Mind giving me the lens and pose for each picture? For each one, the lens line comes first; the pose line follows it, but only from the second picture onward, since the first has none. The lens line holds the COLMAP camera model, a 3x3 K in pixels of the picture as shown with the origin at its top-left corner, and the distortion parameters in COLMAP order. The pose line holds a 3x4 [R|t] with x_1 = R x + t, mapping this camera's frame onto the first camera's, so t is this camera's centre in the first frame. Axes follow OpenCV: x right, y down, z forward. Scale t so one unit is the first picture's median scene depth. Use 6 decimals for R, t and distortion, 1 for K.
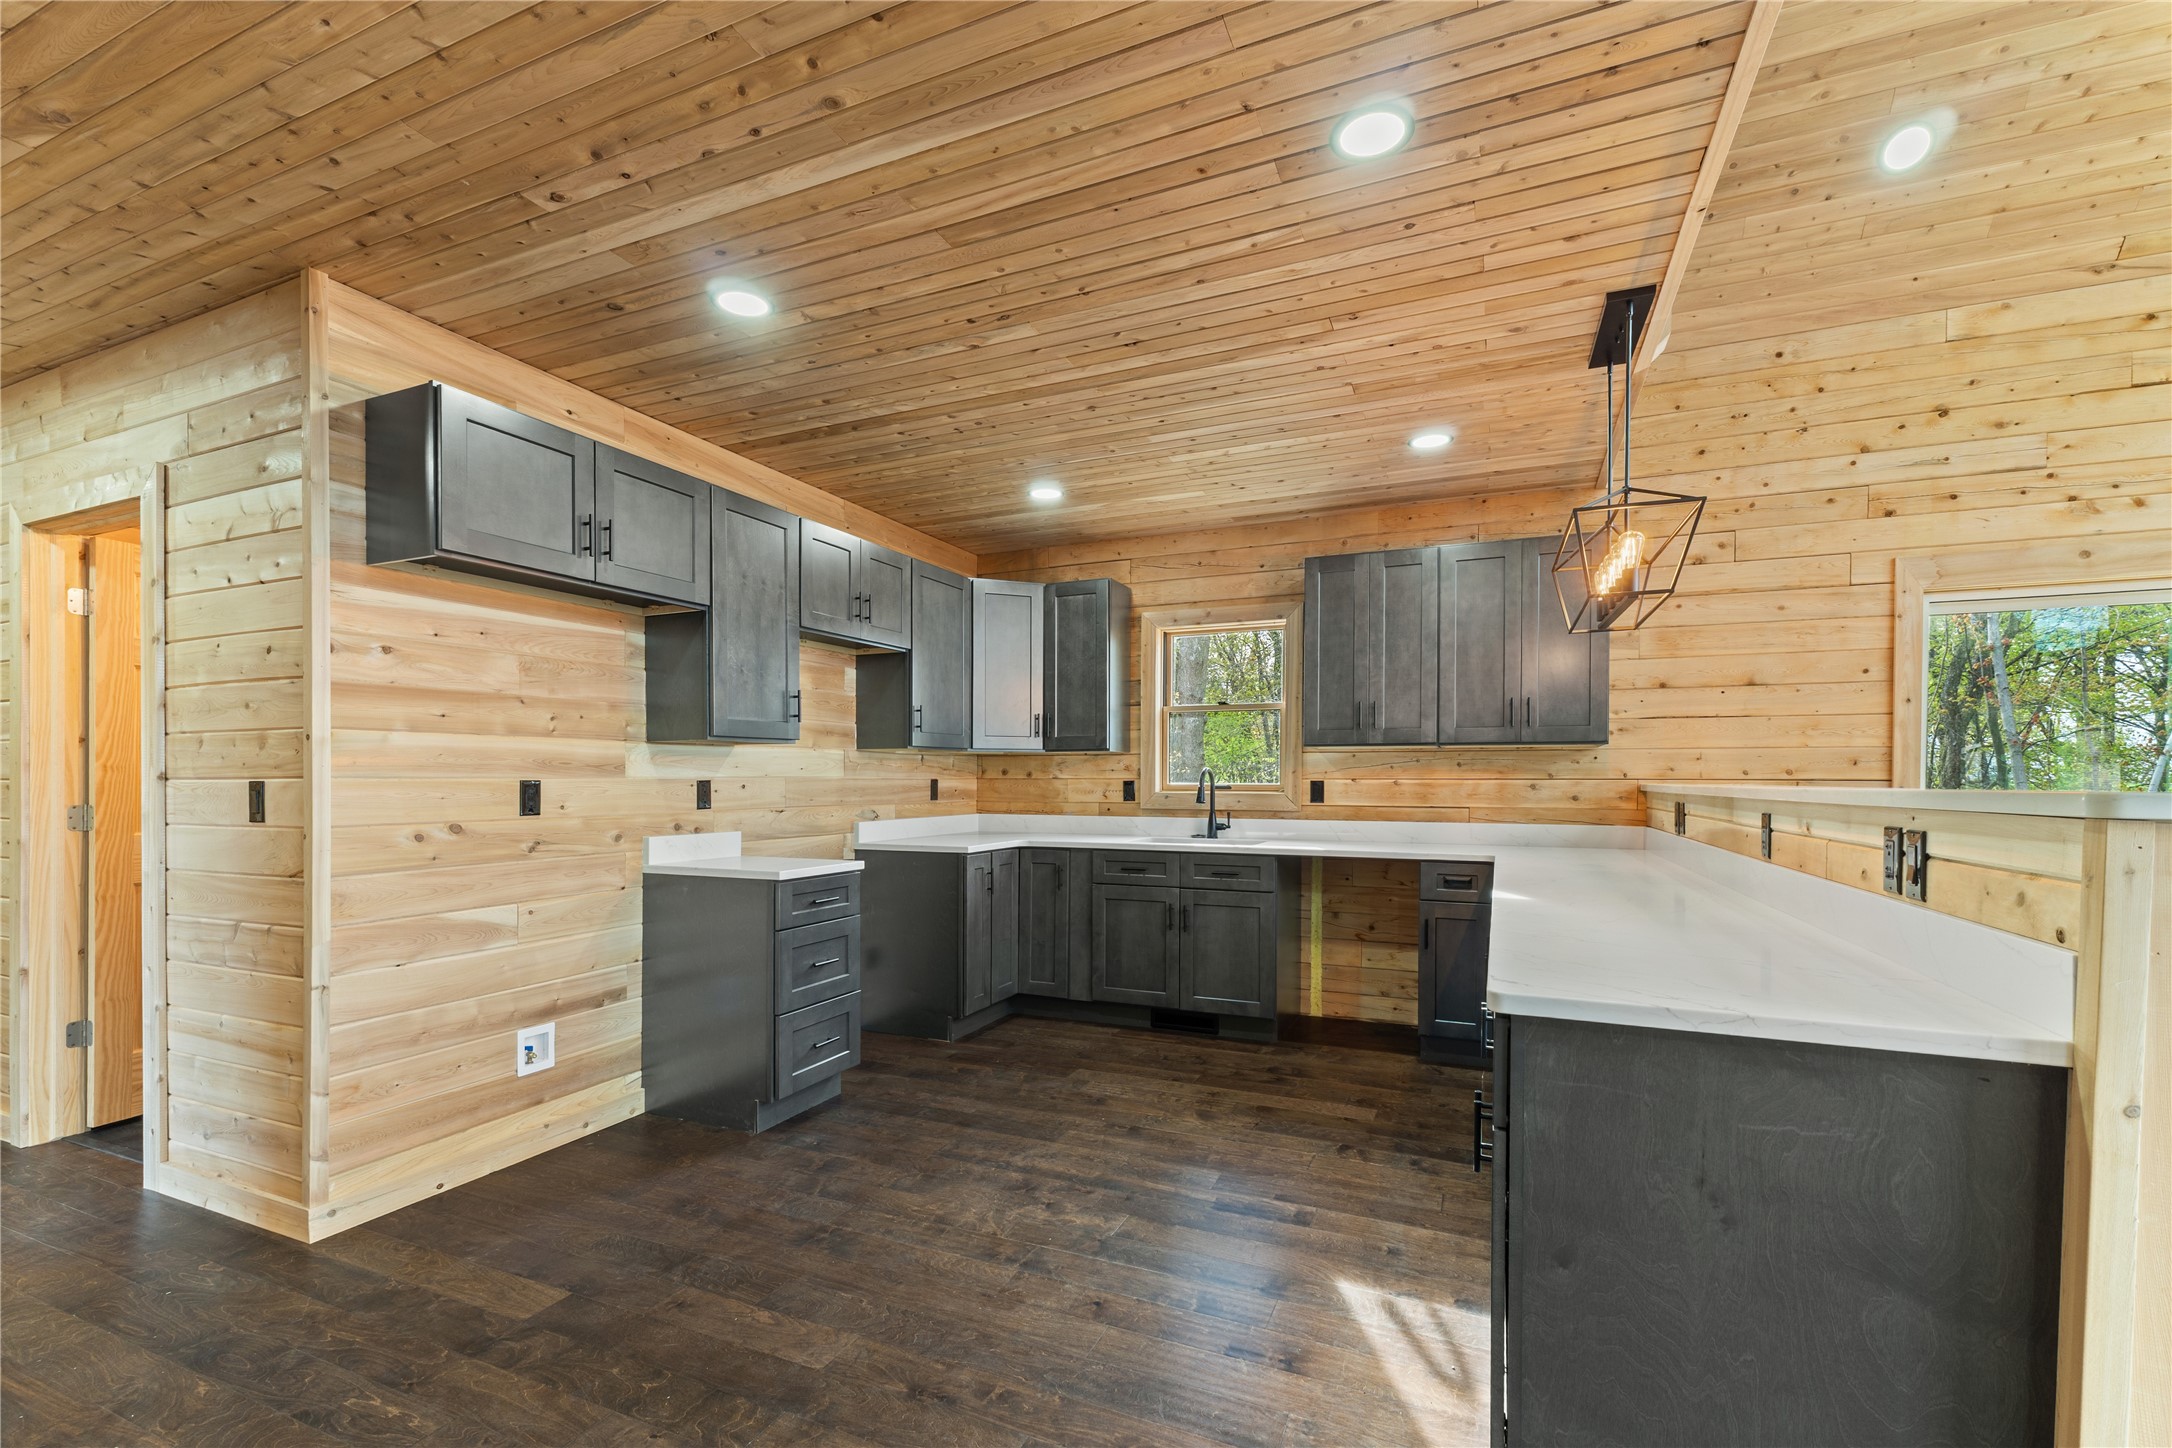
lens RADIAL K [[925.4, 0, 1098.9], [0, 925.4, 783.9], [0, 0, 1]] dist [0.003622, 0.001013]
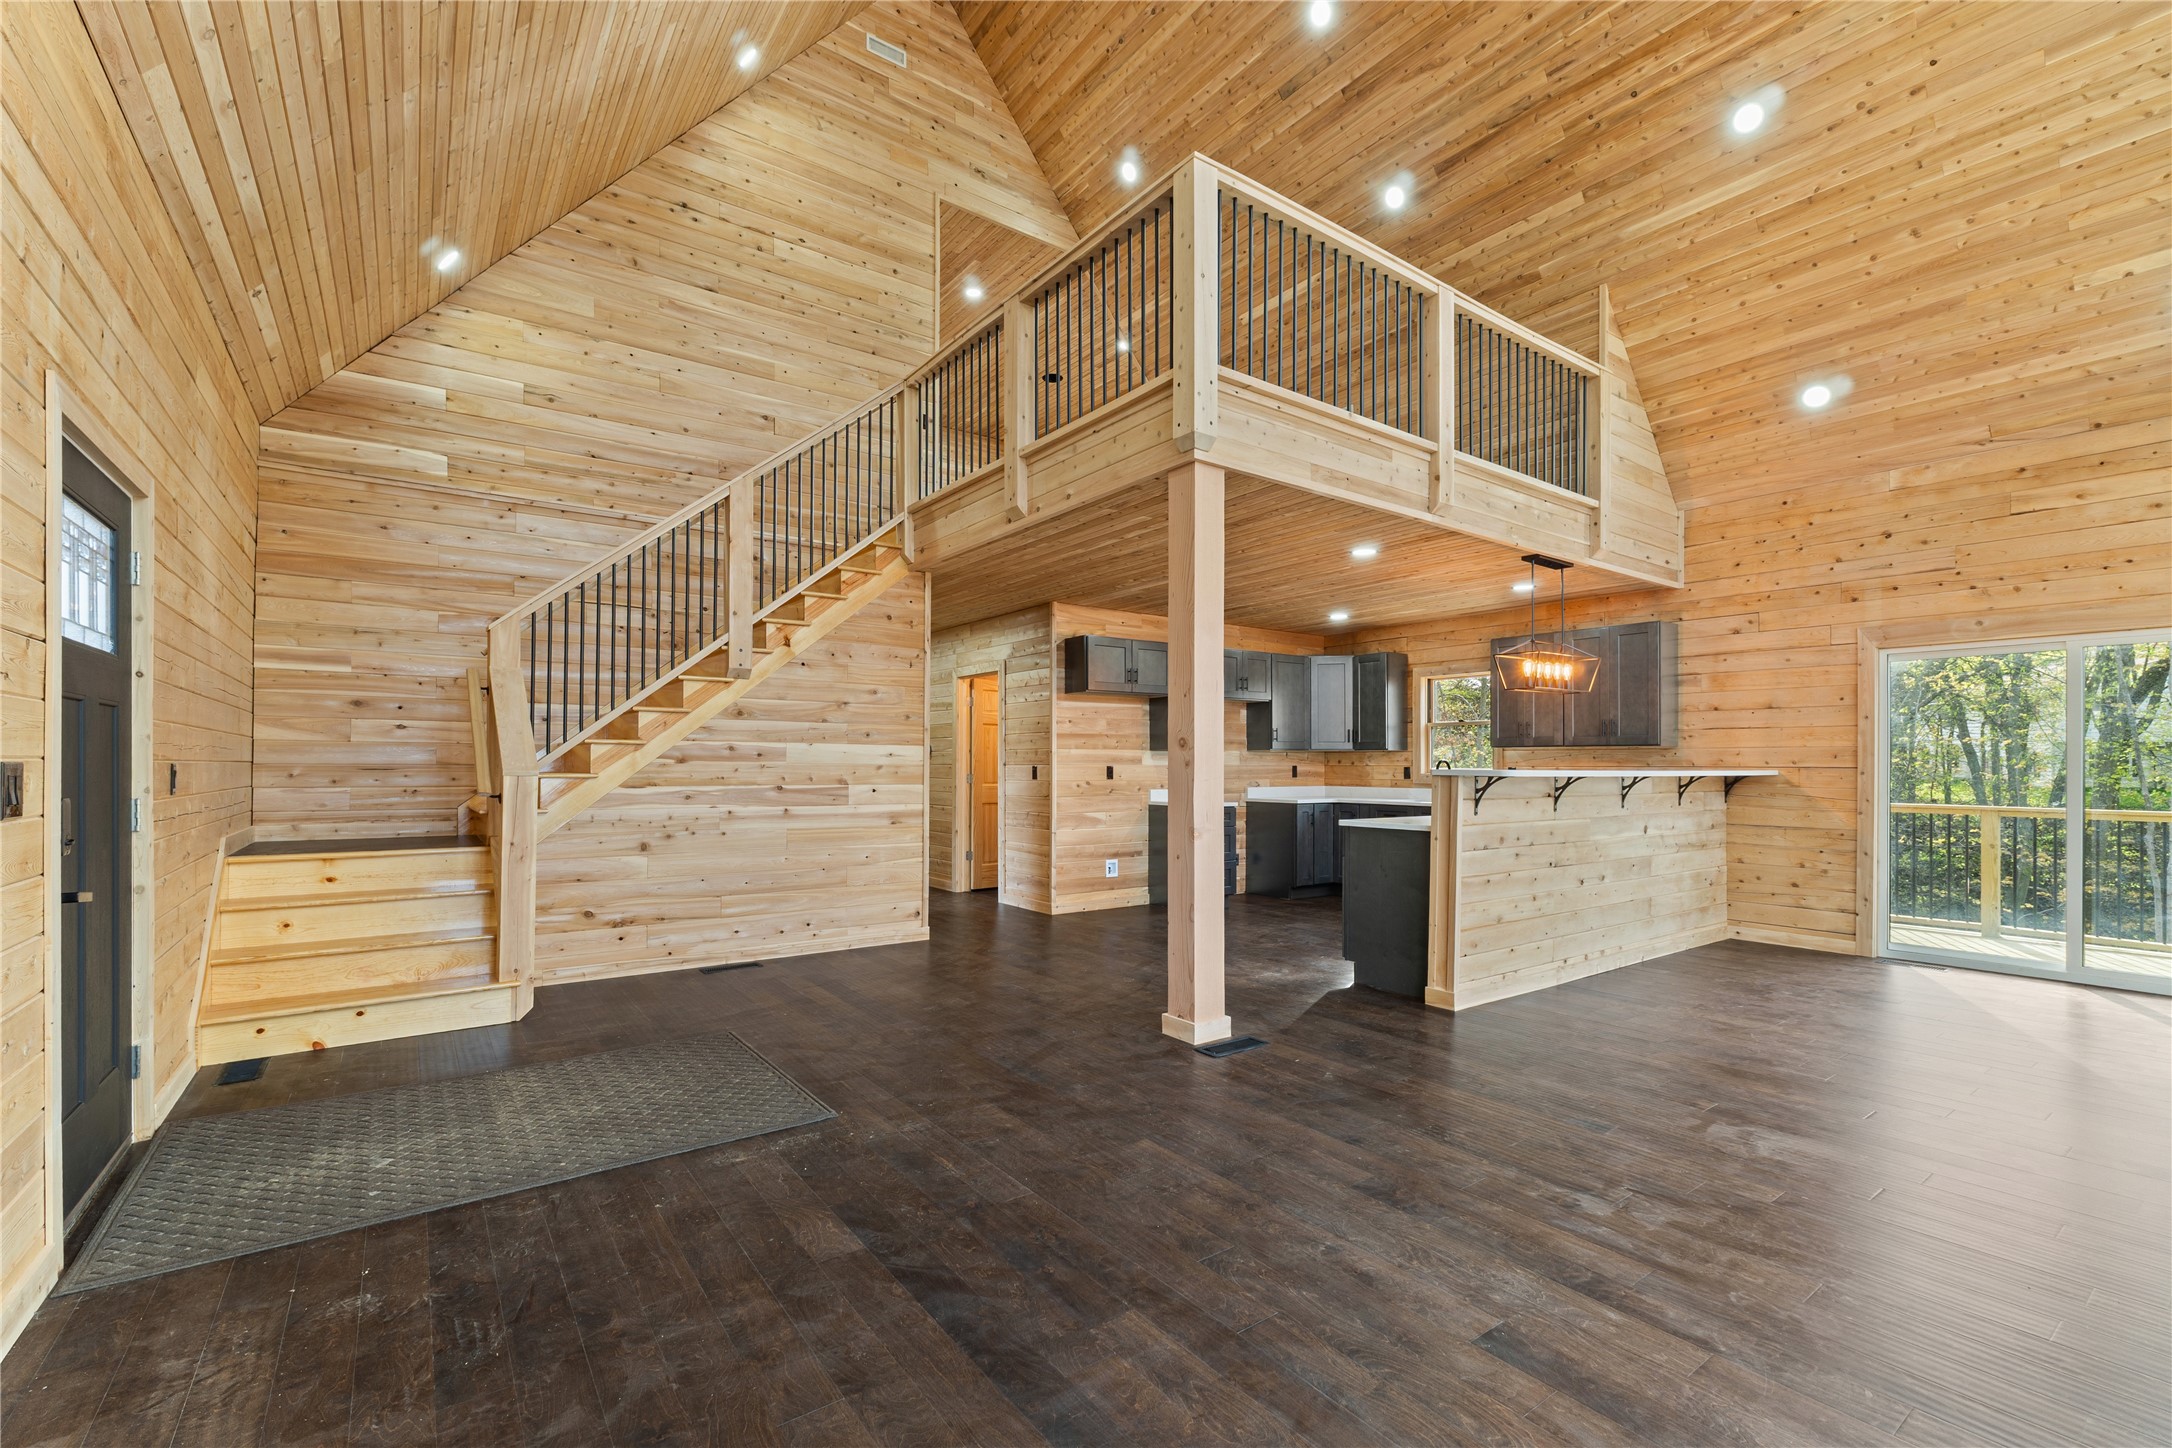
lens RADIAL K [[925.4, 0, 1083.7], [0, 925.4, 751.5], [0, 0, 1]] dist [0.003622, 0.001013]
pose [[0.864193, -0.006022, -0.503124, 0.538002], [-0.004699, 0.999788, -0.020037, 0.007108], [0.503138, 0.019680, 0.863982, -1.092114]]
